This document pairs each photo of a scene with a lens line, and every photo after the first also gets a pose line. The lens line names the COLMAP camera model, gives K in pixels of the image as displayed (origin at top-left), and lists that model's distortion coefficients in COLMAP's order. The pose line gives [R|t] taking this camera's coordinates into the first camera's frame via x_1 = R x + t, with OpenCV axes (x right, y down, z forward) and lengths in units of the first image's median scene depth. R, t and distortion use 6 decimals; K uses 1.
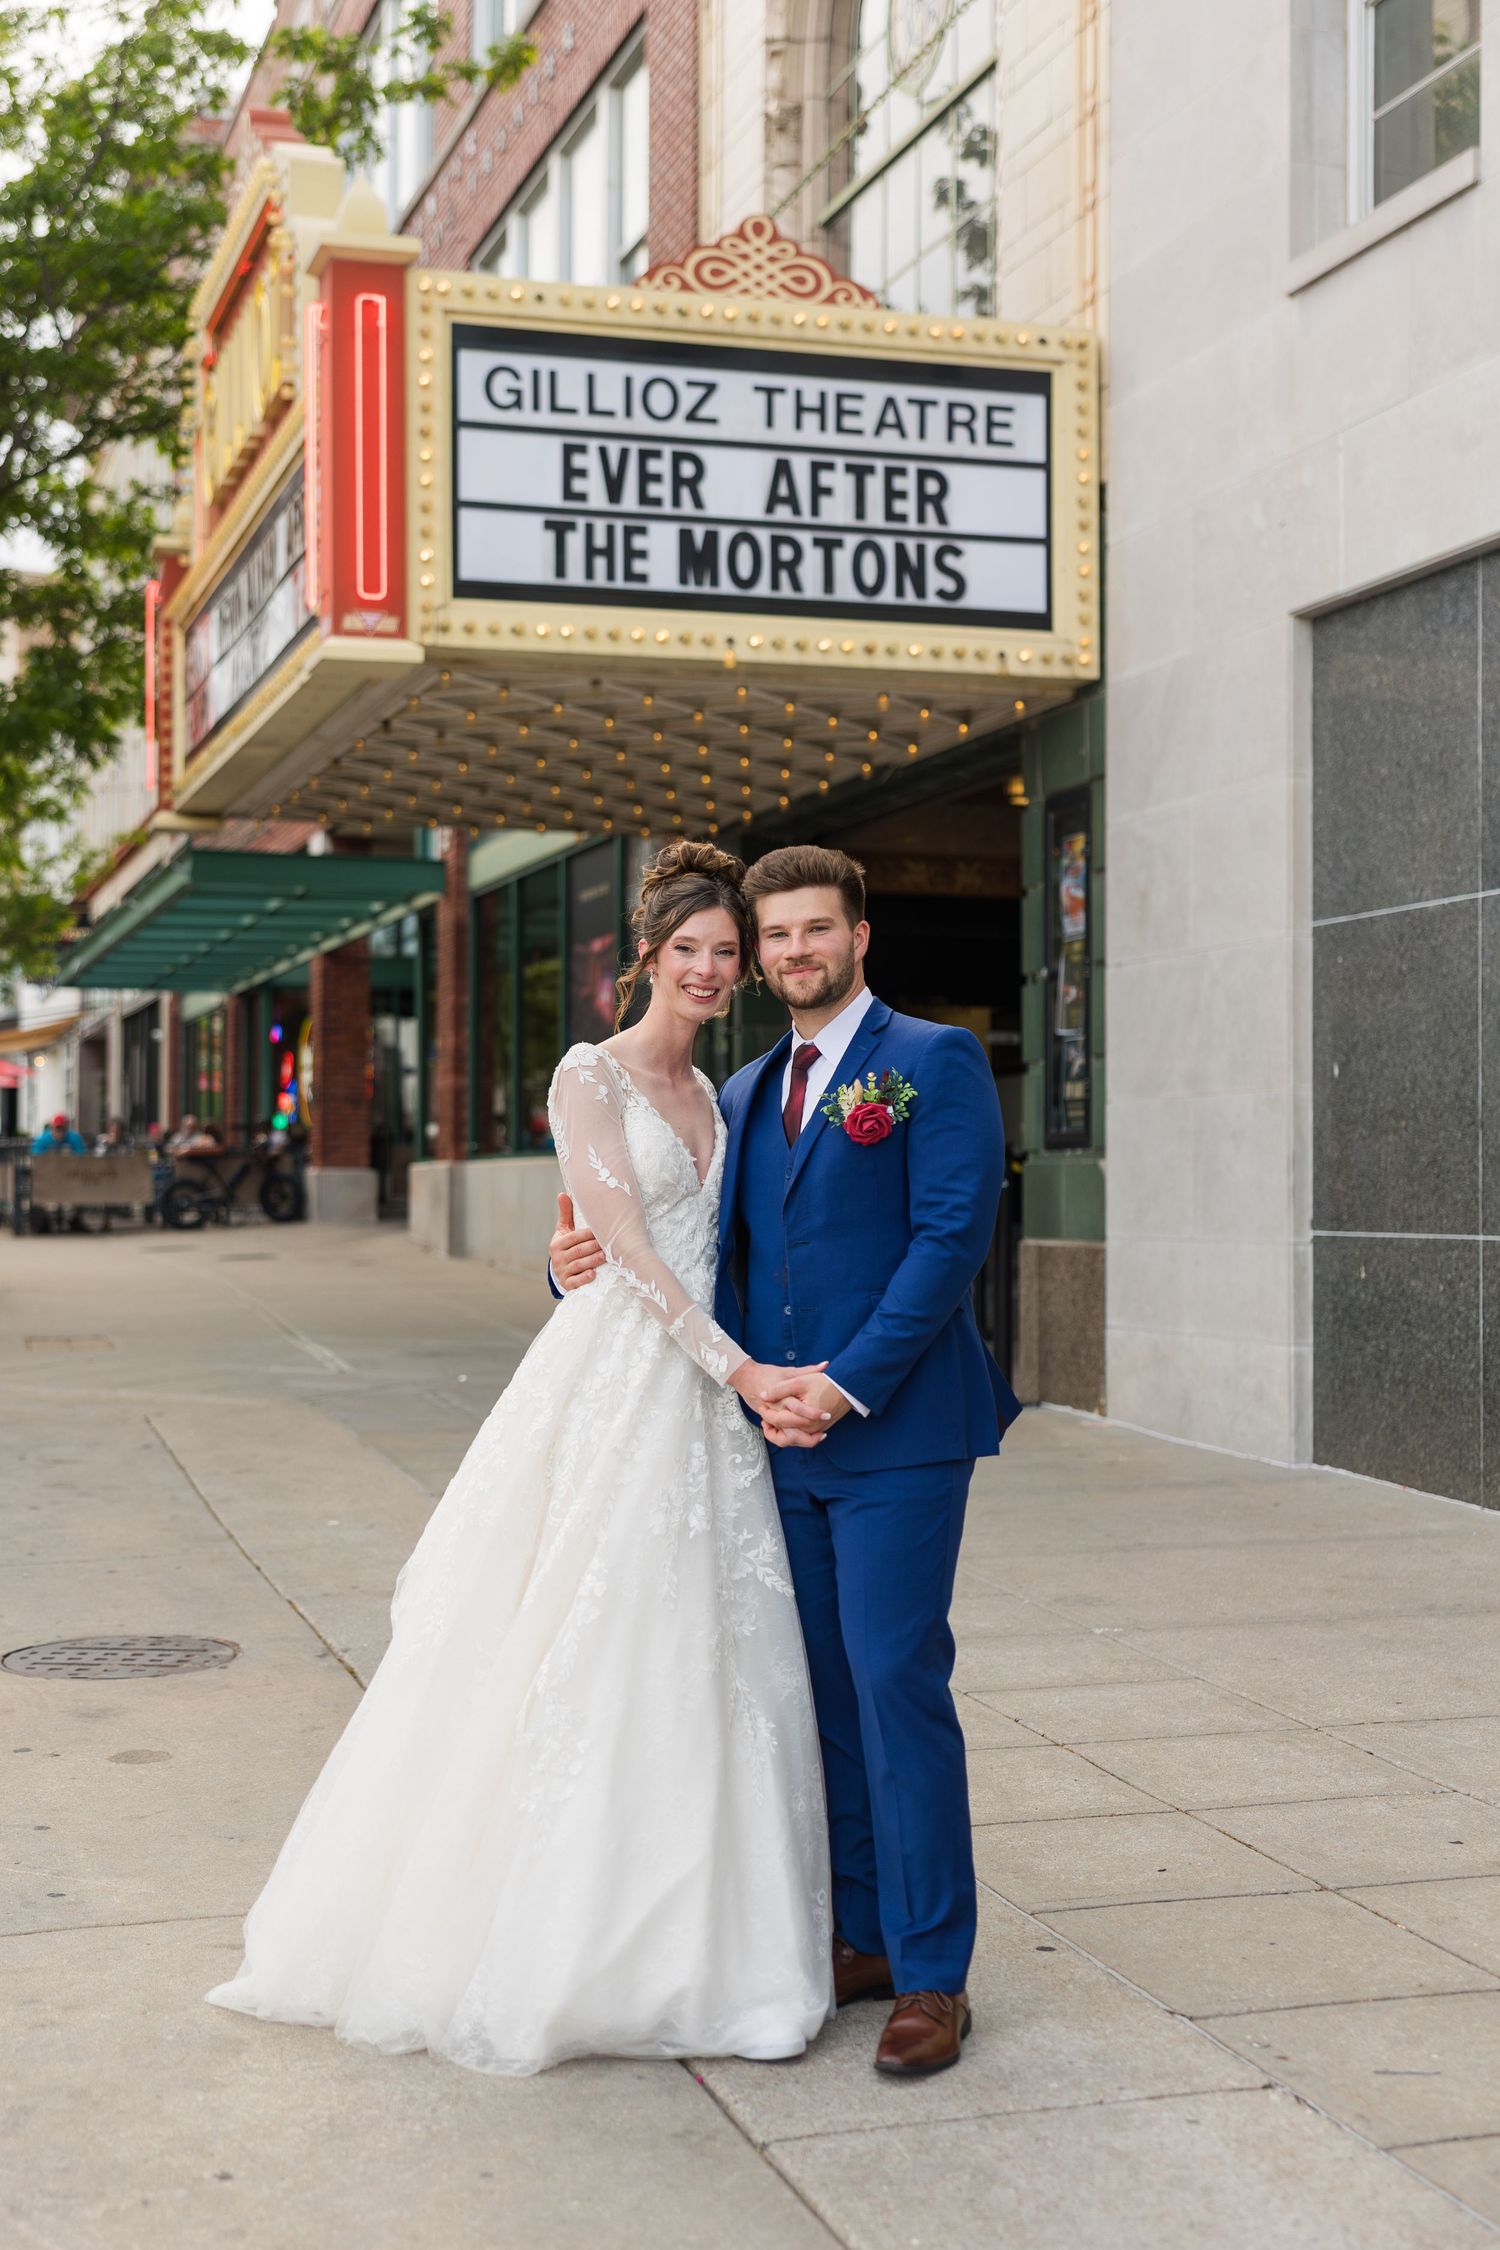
lens RADIAL K [[3107.8, 0, 759.2], [0, 3107.8, 1095.0], [0, 0, 1]] dist [0.007990, 0.000000]
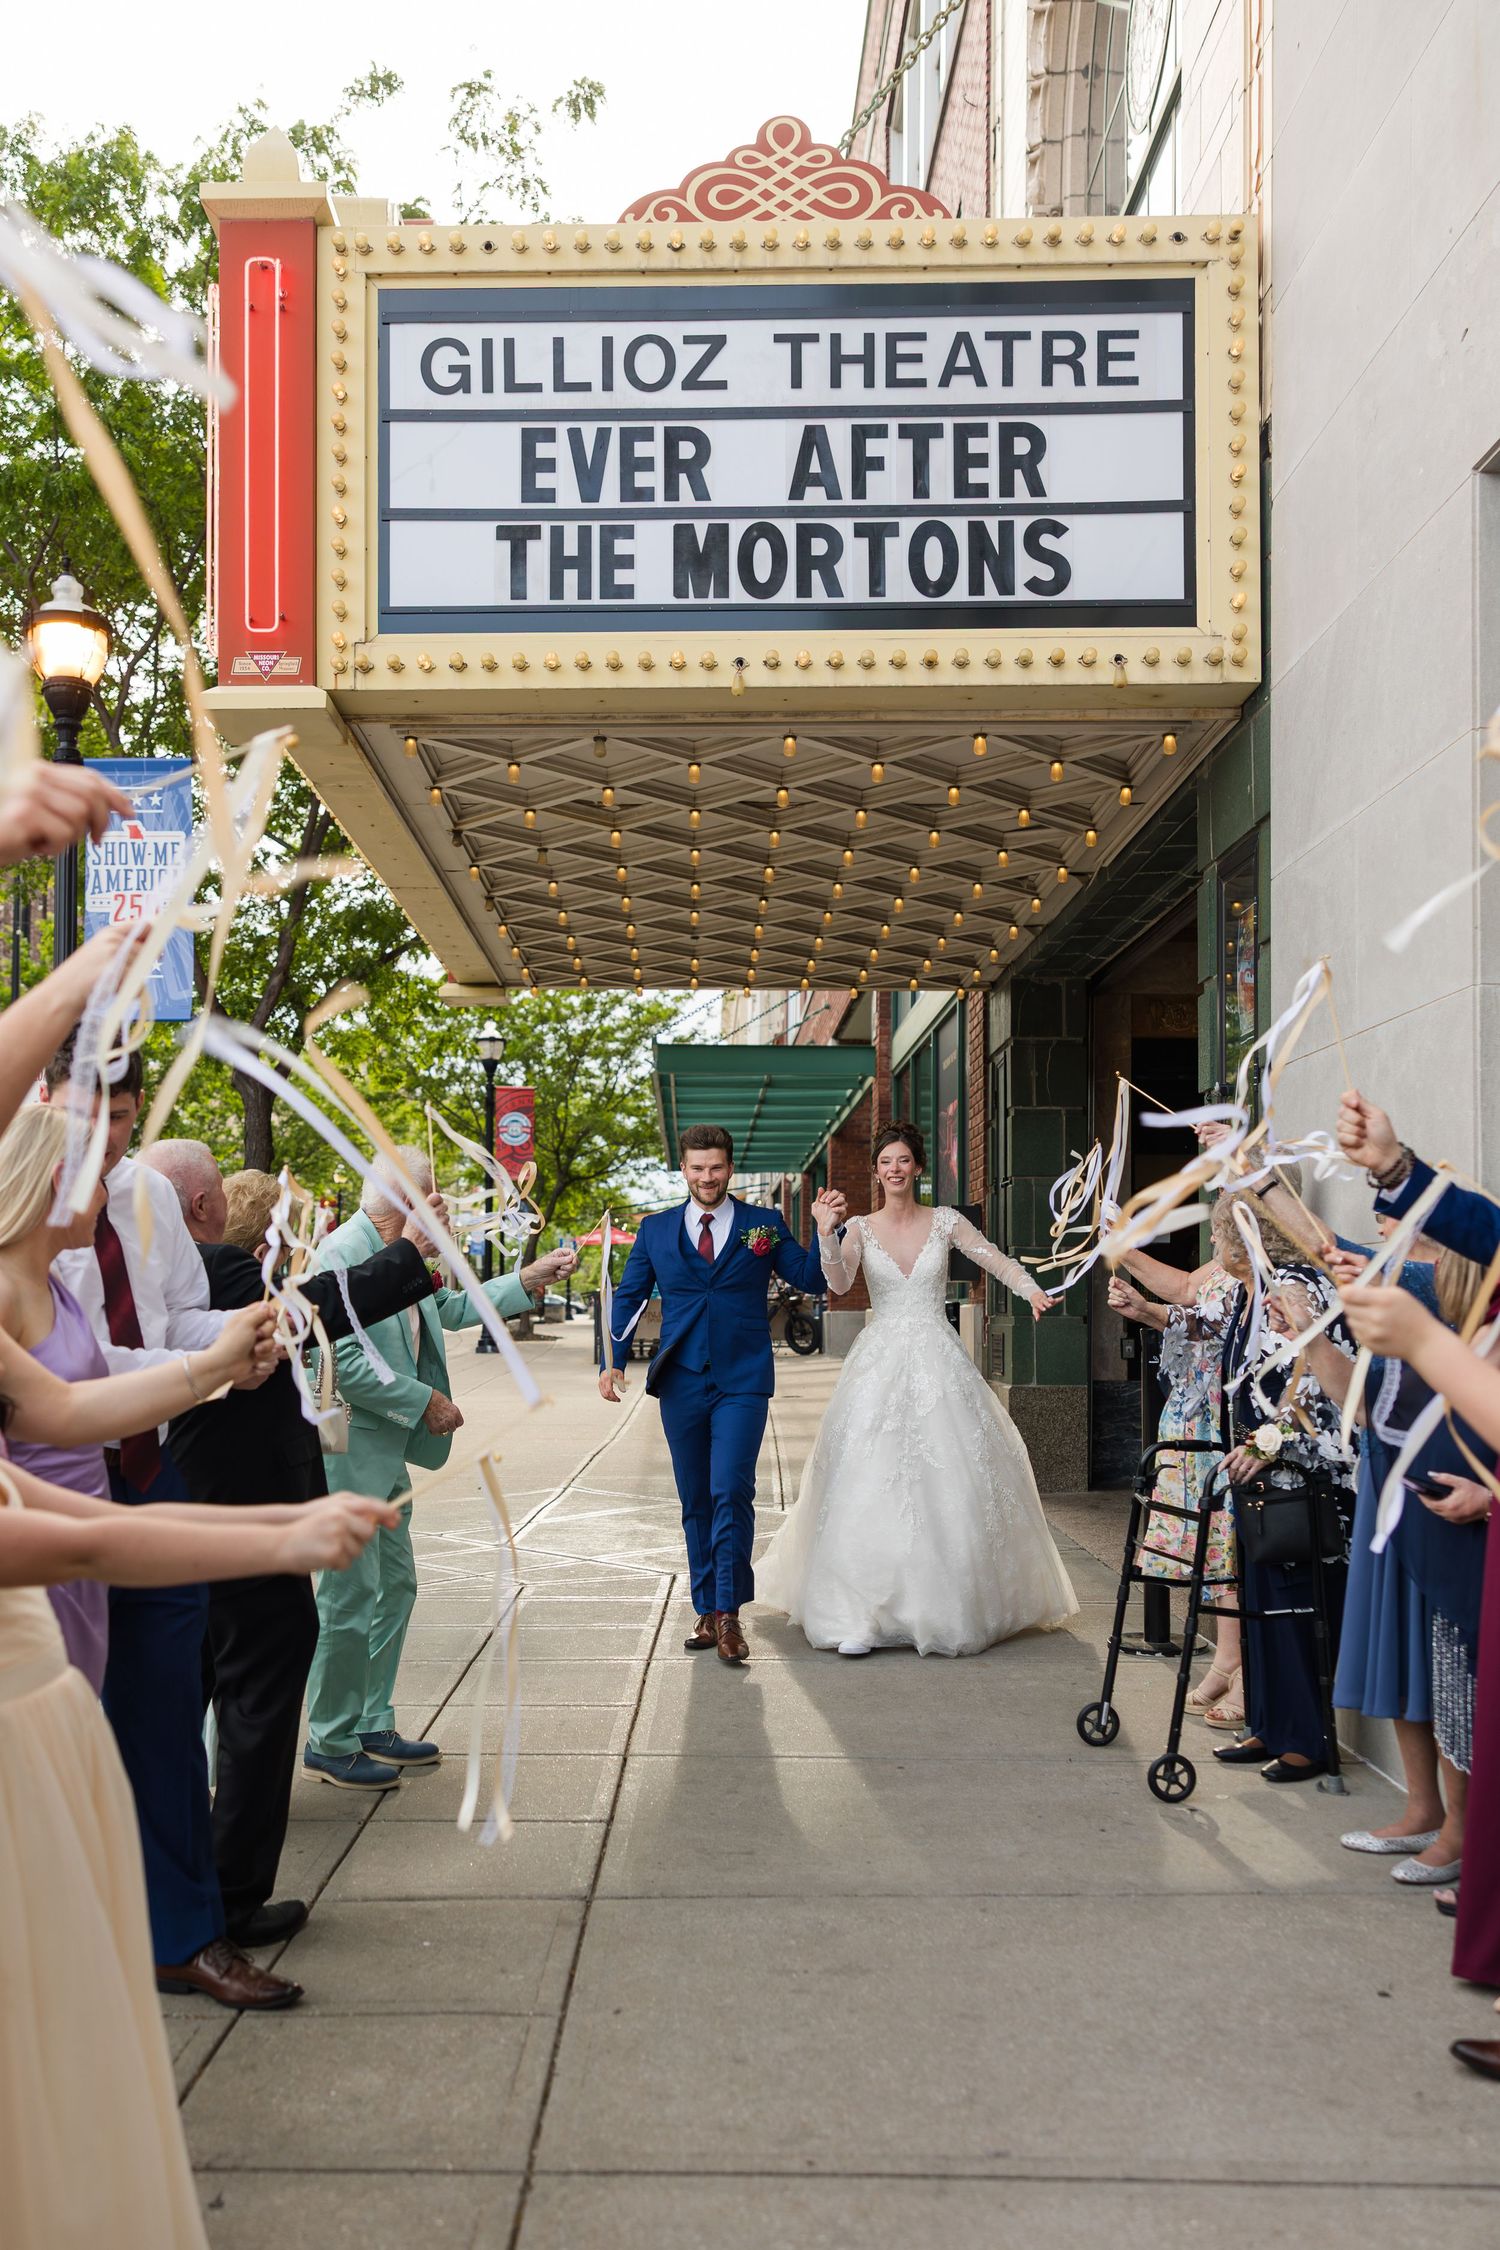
lens RADIAL K [[1944.2, 0, 713.2], [0, 1944.2, 1240.2], [0, 0, 1]] dist [0.007054, 0.011338]
pose [[0.944669, -0.008244, -0.327922, 0.140618], [0.006535, 0.999959, -0.006313, 0.000882], [0.327960, 0.003820, 0.944684, 0.533205]]
